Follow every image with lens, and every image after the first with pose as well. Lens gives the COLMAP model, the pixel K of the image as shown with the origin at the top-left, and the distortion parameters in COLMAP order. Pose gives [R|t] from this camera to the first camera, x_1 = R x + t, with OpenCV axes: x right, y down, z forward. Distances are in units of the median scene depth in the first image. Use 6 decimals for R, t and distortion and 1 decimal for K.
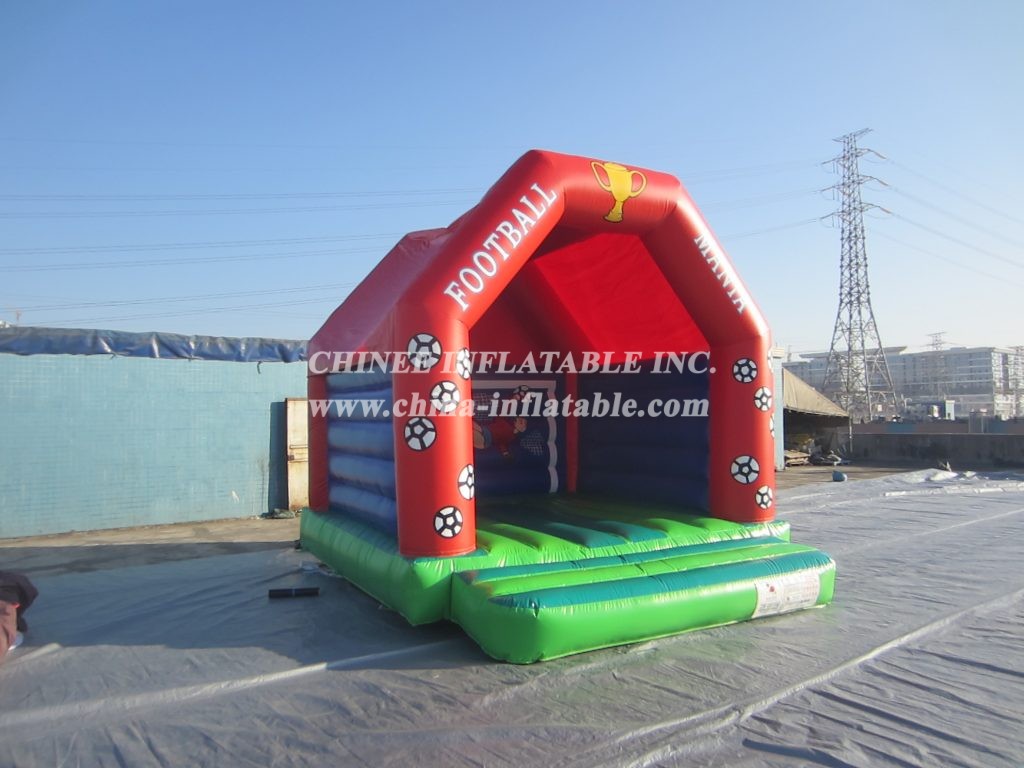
lens RADIAL K [[722.5, 0, 516.2], [0, 722.5, 373.5], [0, 0, 1]] dist [-0.001387, -0.000230]
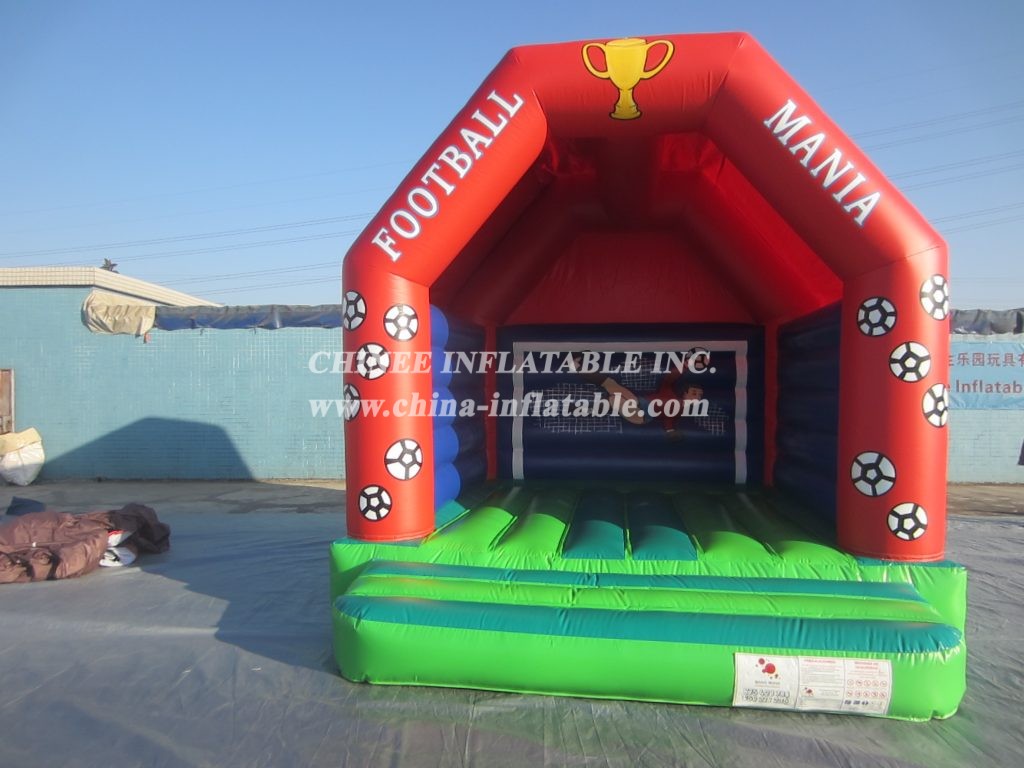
lens RADIAL K [[723.5, 0, 523.0], [0, 723.5, 376.2], [0, 0, 1]] dist [-0.001364, -0.000621]
pose [[0.802108, 0.005286, -0.597156, 0.529969], [0.023649, 0.998895, 0.040607, 0.017541], [0.596711, -0.046693, 0.801097, 0.372794]]
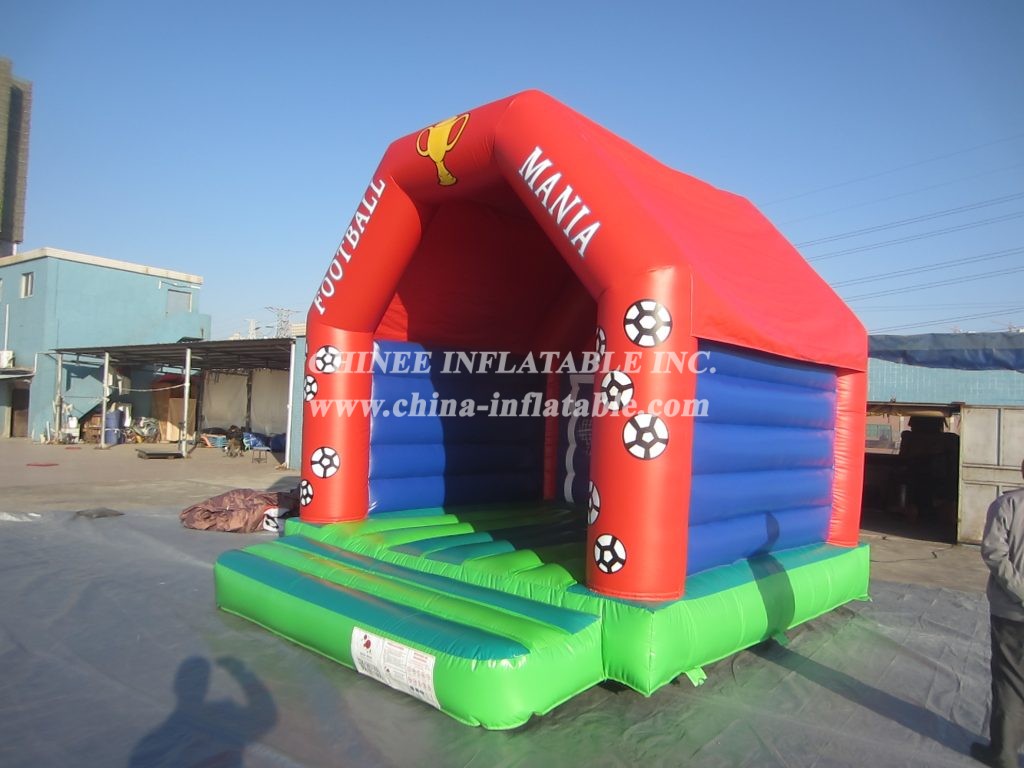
lens RADIAL K [[721.0, 0, 512.0], [0, 721.0, 384.0], [0, 0, 1]] dist [-0.008059, -0.009607]
pose [[0.314211, -0.020349, -0.949135, 1.052822], [0.015120, 0.999751, -0.016429, 0.045769], [0.949233, -0.009189, 0.314440, 0.869910]]
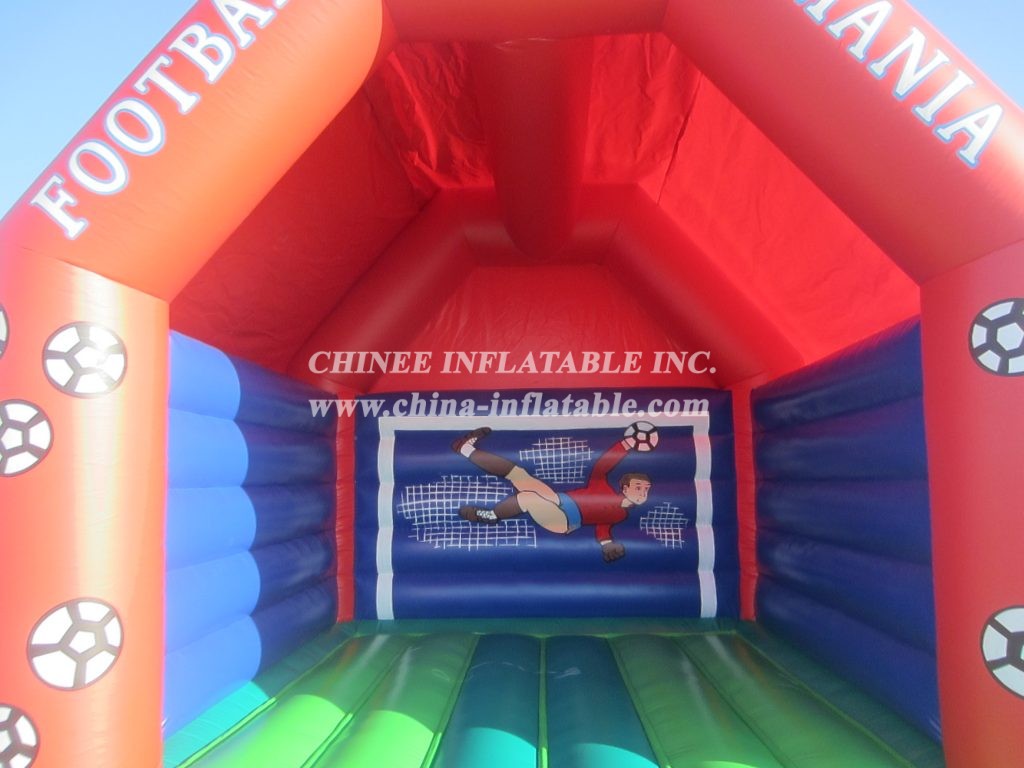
lens RADIAL K [[721.0, 0, 512.0], [0, 721.0, 384.0], [0, 0, 1]] dist [-0.008059, -0.009607]
pose [[0.854033, -0.066202, -0.515989, 0.344818], [0.034492, 0.996893, -0.070813, 0.037514], [0.519073, 0.042680, 0.853663, 0.728277]]
